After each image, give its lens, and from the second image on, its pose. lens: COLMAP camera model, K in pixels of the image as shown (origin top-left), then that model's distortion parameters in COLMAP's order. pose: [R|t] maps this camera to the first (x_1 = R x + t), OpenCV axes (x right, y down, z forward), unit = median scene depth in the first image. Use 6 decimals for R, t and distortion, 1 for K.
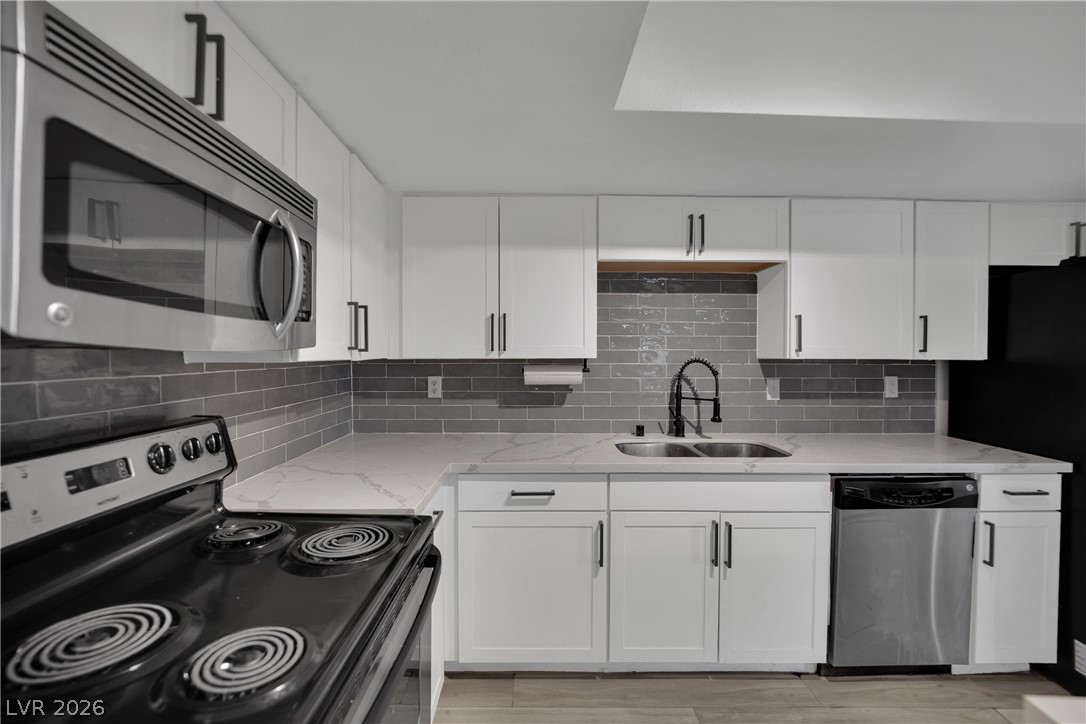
lens RADIAL K [[457.6, 0, 549.7], [0, 457.6, 355.4], [0, 0, 1]] dist [-0.022761, 0.001442]
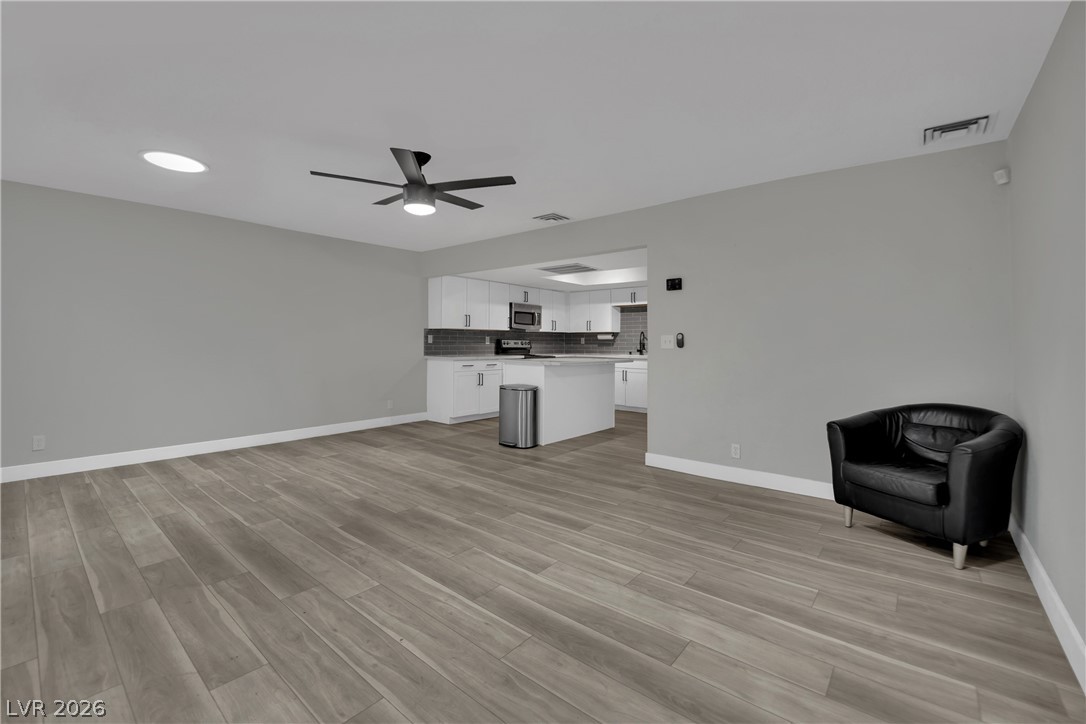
lens RADIAL K [[457.6, 0, 540.3], [0, 457.6, 344.3], [0, 0, 1]] dist [-0.022761, 0.001442]
pose [[0.751381, 0.002618, -0.659864, 2.152930], [-0.007874, 0.999957, -0.004998, 0.133225], [0.659822, 0.008952, 0.751369, -2.220071]]
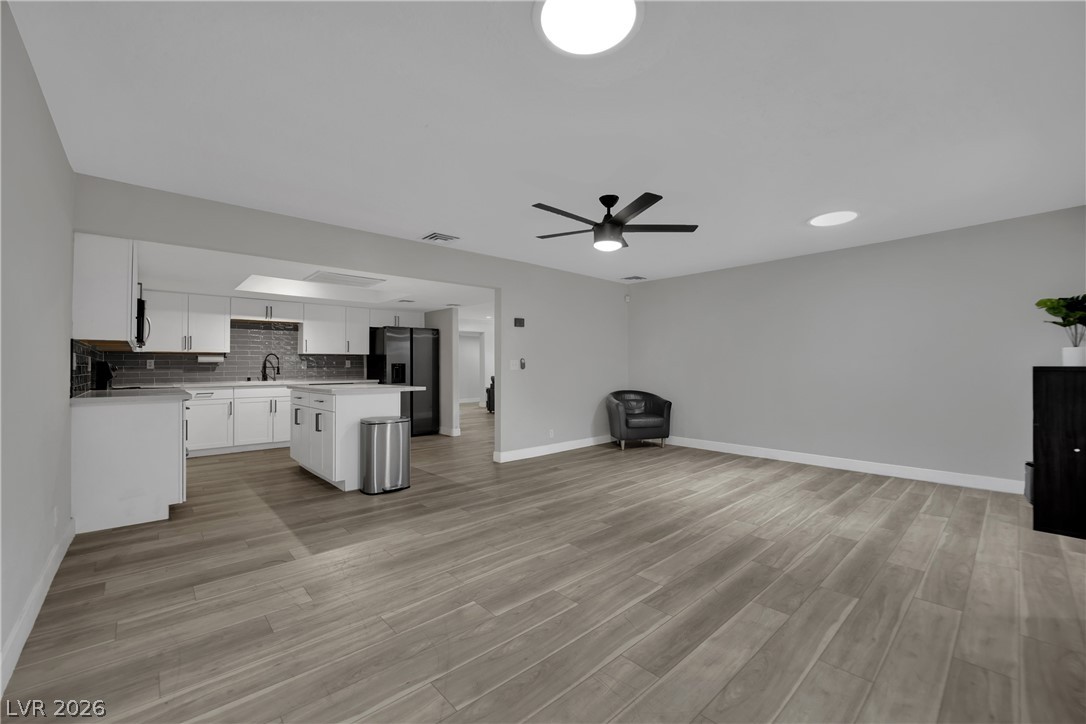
lens RADIAL K [[444.2, 0, 544.8], [0, 444.2, 358.4], [0, 0, 1]] dist [-0.022732, -0.000768]
pose [[0.750528, 0.005516, 0.660815, -0.237647], [0.011938, 0.999689, -0.021904, 0.128905], [-0.660731, 0.024328, 0.750229, -2.412615]]
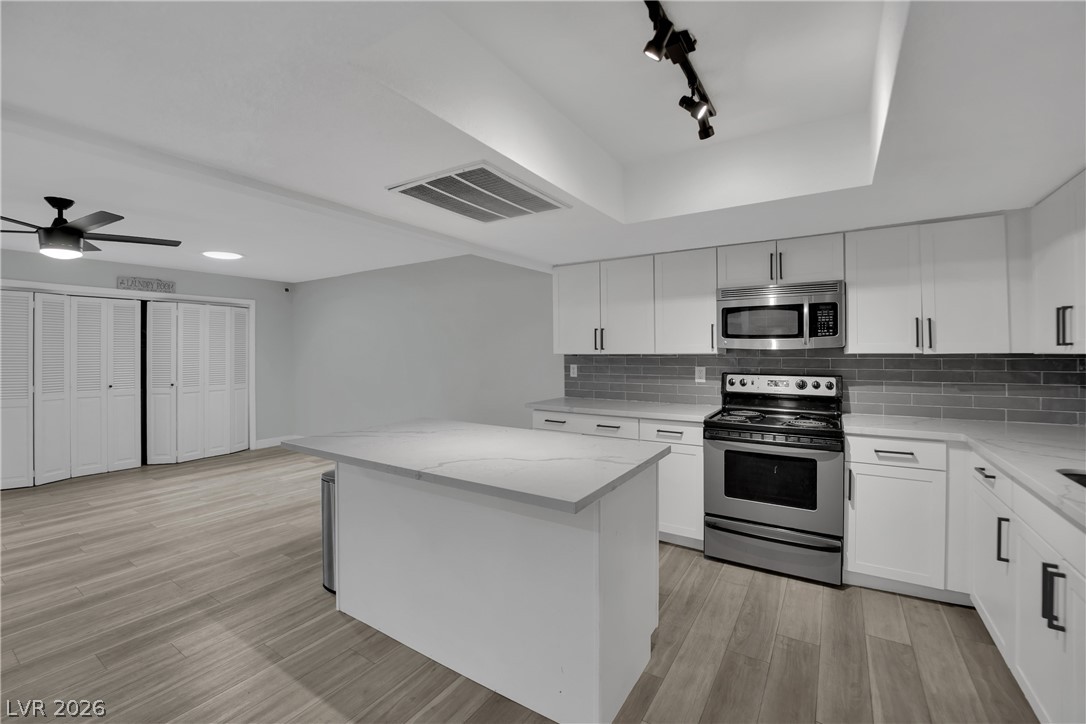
lens RADIAL K [[457.6, 0, 542.7], [0, 457.6, 352.5], [0, 0, 1]] dist [-0.022761, 0.001442]
pose [[-0.562040, -0.002181, -0.827107, 1.244686], [-0.003986, 0.999992, 0.000072, 0.009855], [0.827101, 0.003337, -0.562044, 0.603028]]
